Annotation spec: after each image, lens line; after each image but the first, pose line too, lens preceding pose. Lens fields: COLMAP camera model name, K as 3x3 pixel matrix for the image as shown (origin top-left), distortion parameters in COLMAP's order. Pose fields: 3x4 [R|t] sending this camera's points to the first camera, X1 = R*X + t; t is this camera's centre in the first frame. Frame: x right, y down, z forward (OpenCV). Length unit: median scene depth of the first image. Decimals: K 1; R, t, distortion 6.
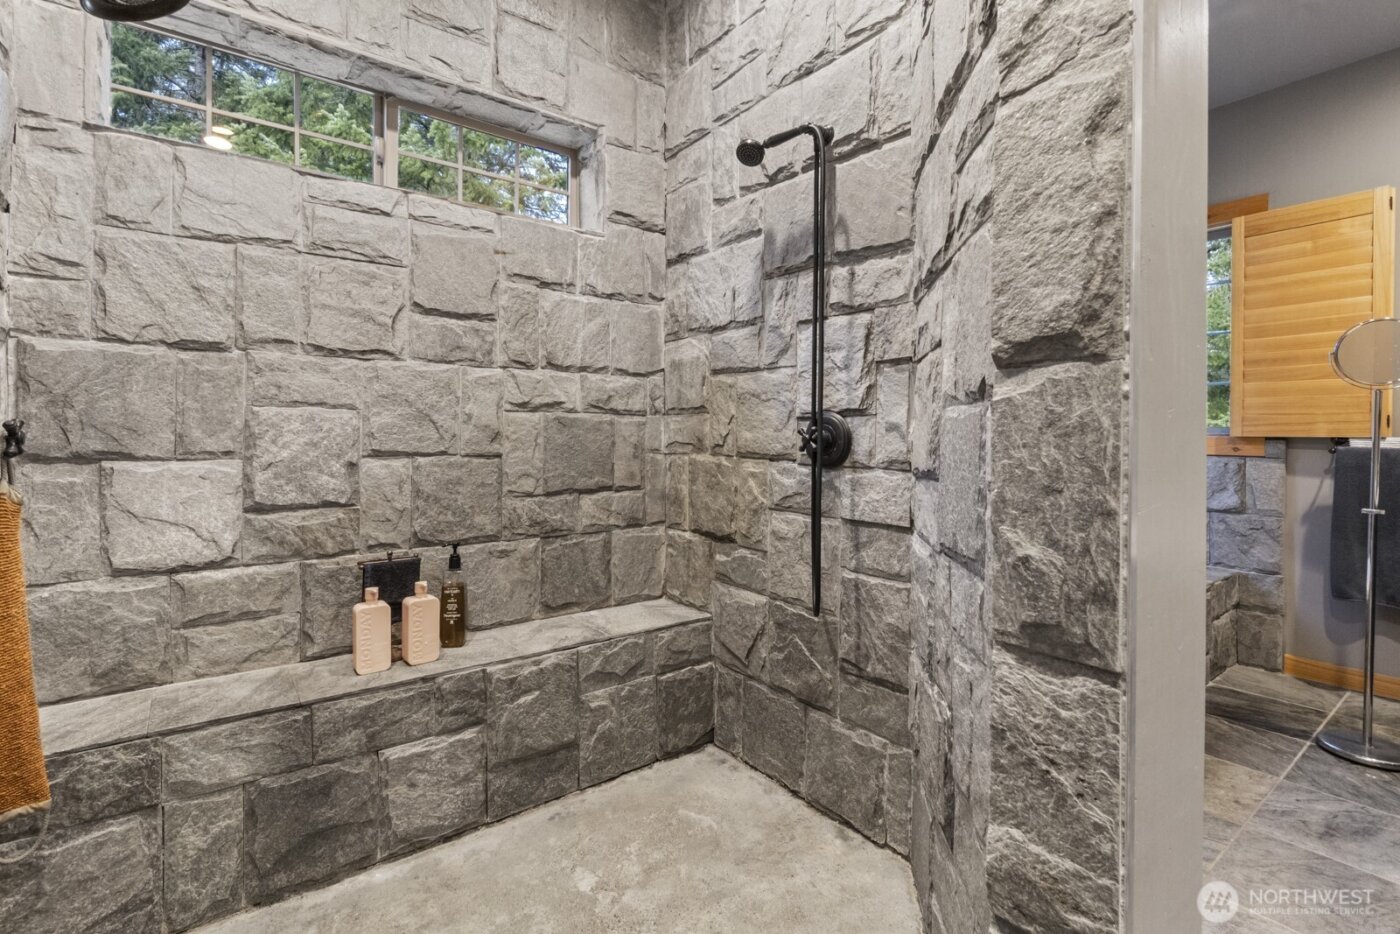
lens RADIAL K [[629.2, 0, 691.8], [0, 629.2, 435.3], [0, 0, 1]] dist [-0.001707, -0.000502]
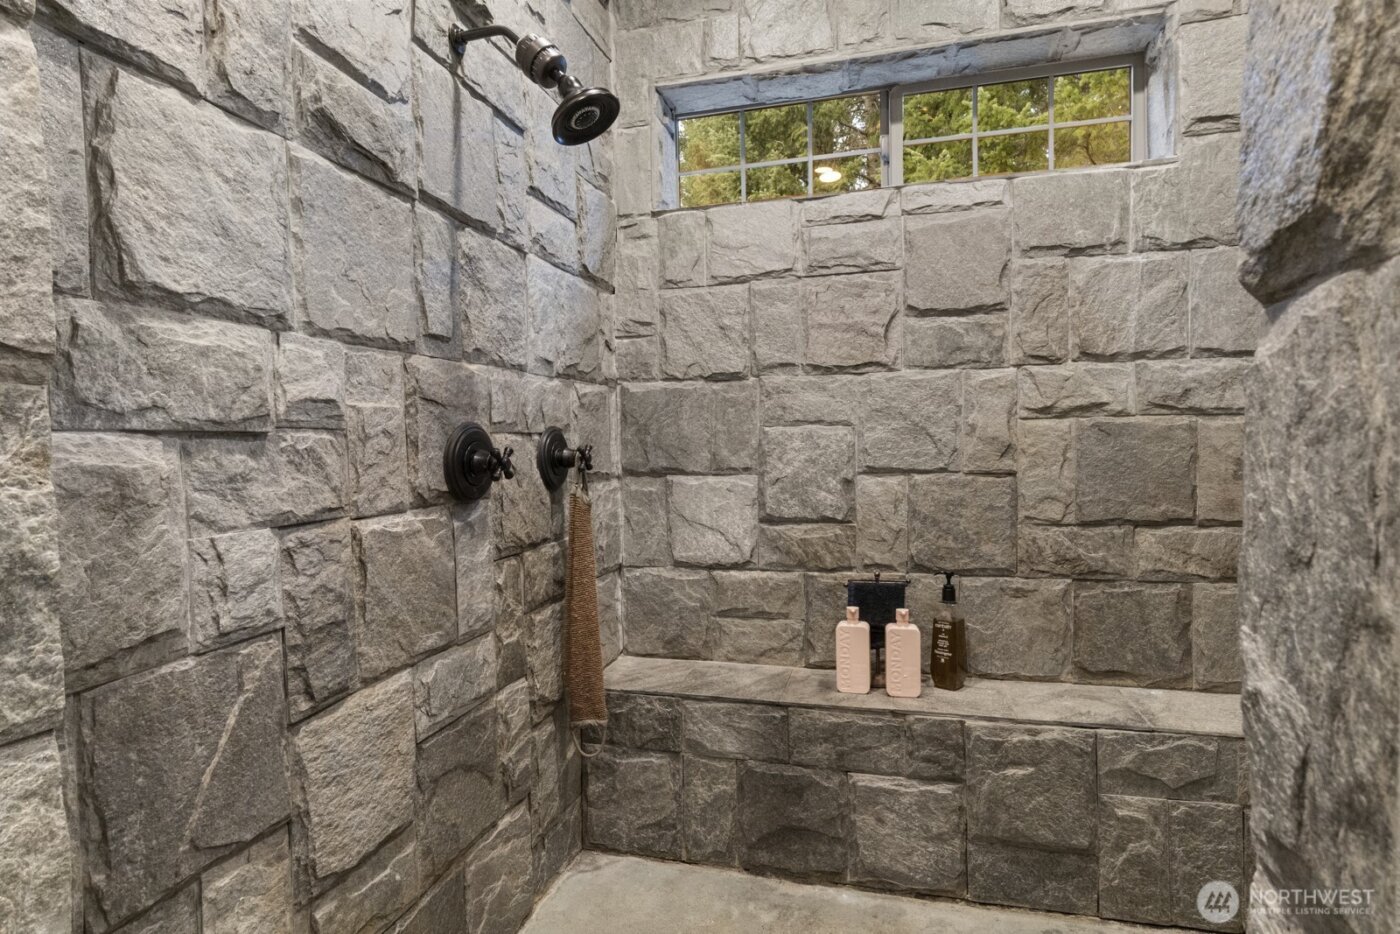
lens RADIAL K [[726.8, 0, 700.0], [0, 726.8, 467.0], [0, 0, 1]] dist [0.004089, -0.000911]
pose [[0.637753, 0.001964, -0.770238, 0.204066], [0.017377, 0.999706, 0.016938, 0.000618], [0.770045, -0.024186, 0.637532, 0.094015]]
